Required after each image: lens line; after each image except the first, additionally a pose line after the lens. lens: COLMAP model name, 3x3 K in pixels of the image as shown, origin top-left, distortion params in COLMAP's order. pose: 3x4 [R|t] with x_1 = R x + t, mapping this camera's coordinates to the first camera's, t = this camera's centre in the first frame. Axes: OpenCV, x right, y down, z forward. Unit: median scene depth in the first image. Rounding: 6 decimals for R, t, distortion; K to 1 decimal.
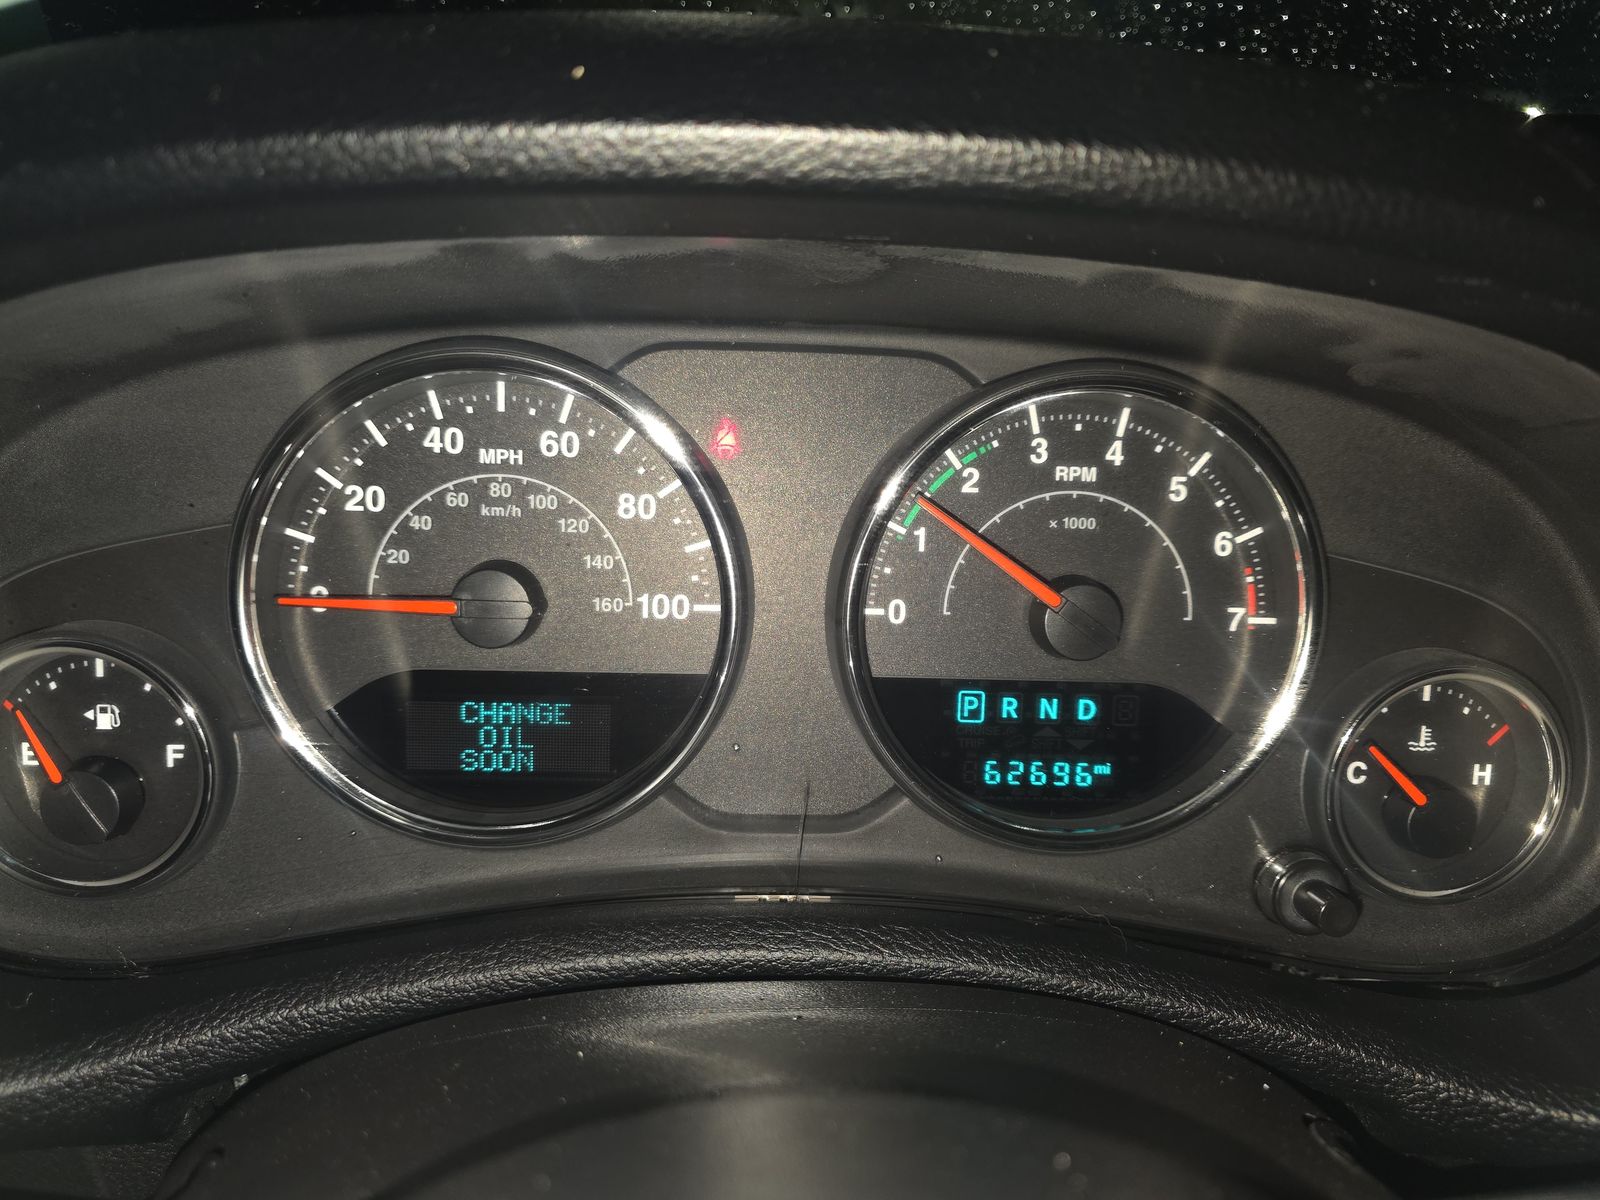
lens RADIAL K [[1101.5, 0, 797.4], [0, 1101.5, 588.1], [0, 0, 1]] dist [-0.003884, -0.001178]
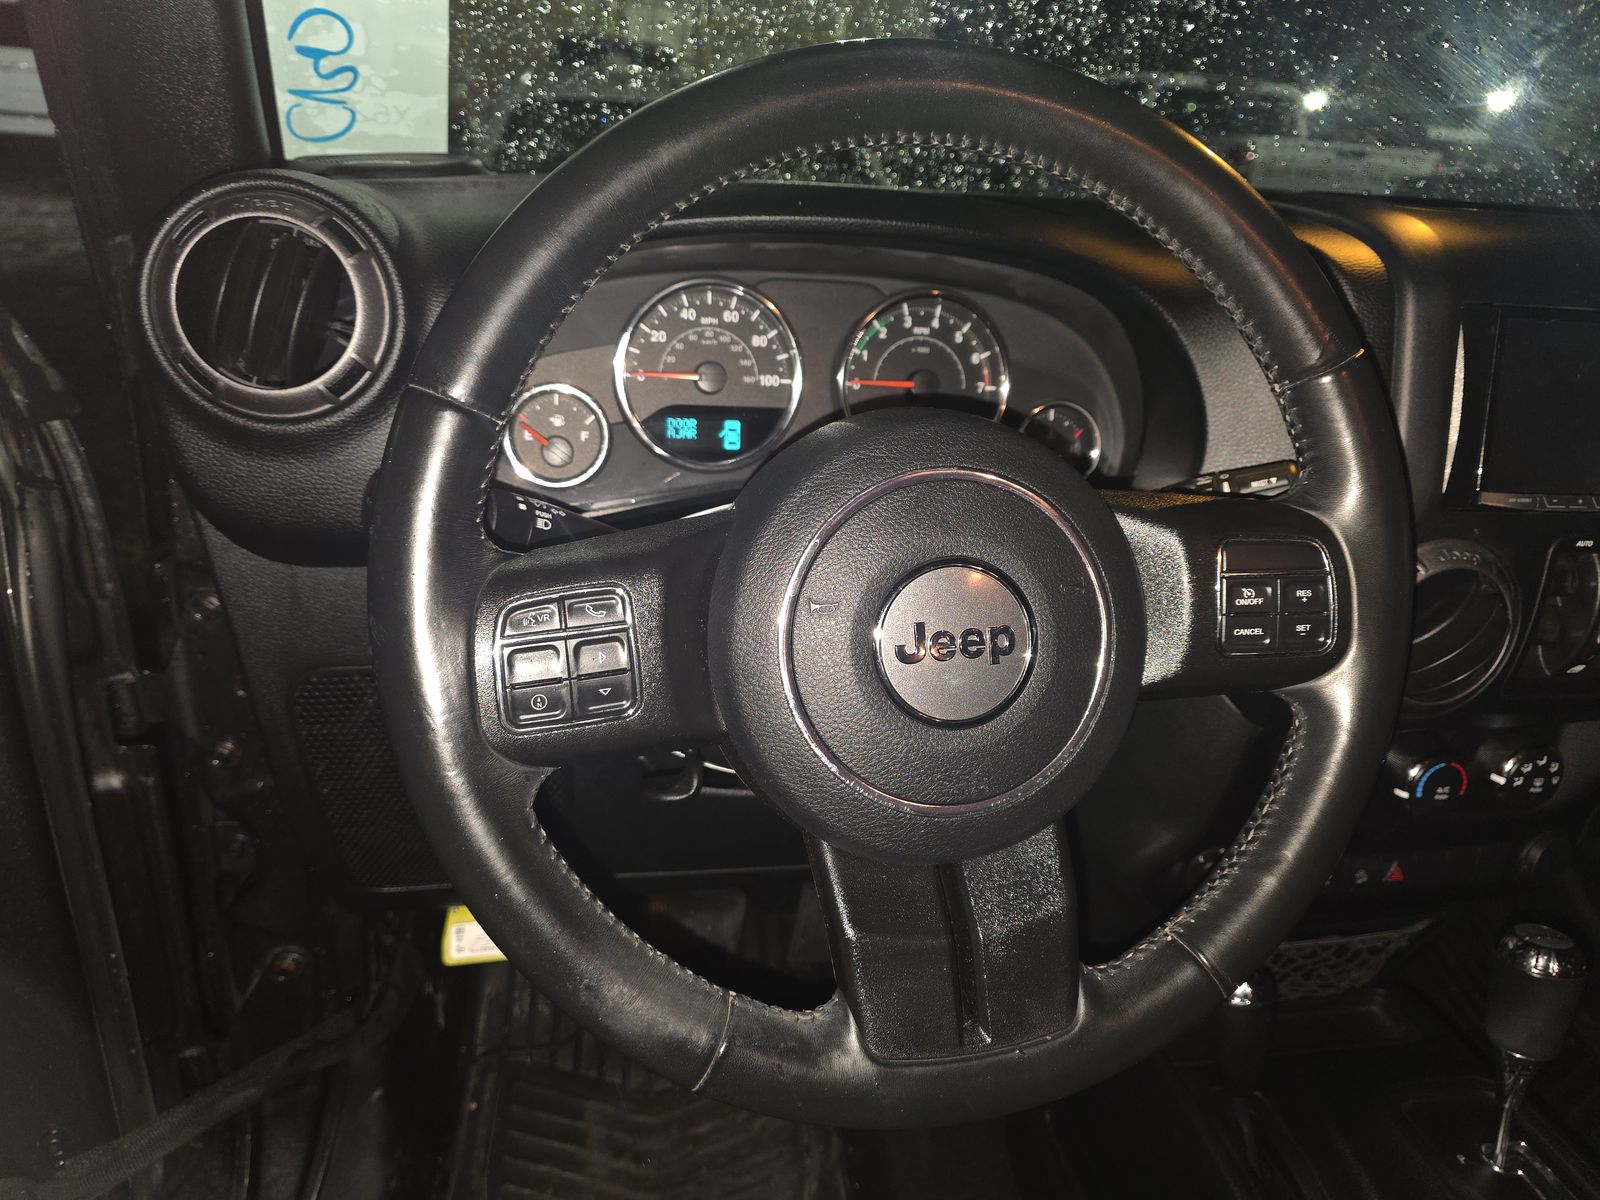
lens RADIAL K [[1101.5, 0, 799.0], [0, 1101.5, 607.9], [0, 0, 1]] dist [-0.003884, -0.001178]
pose [[0.988862, -0.027873, 0.146203, -0.457768], [0.021324, 0.998706, 0.046168, 0.445867], [-0.147301, -0.042536, 0.988177, -1.653468]]
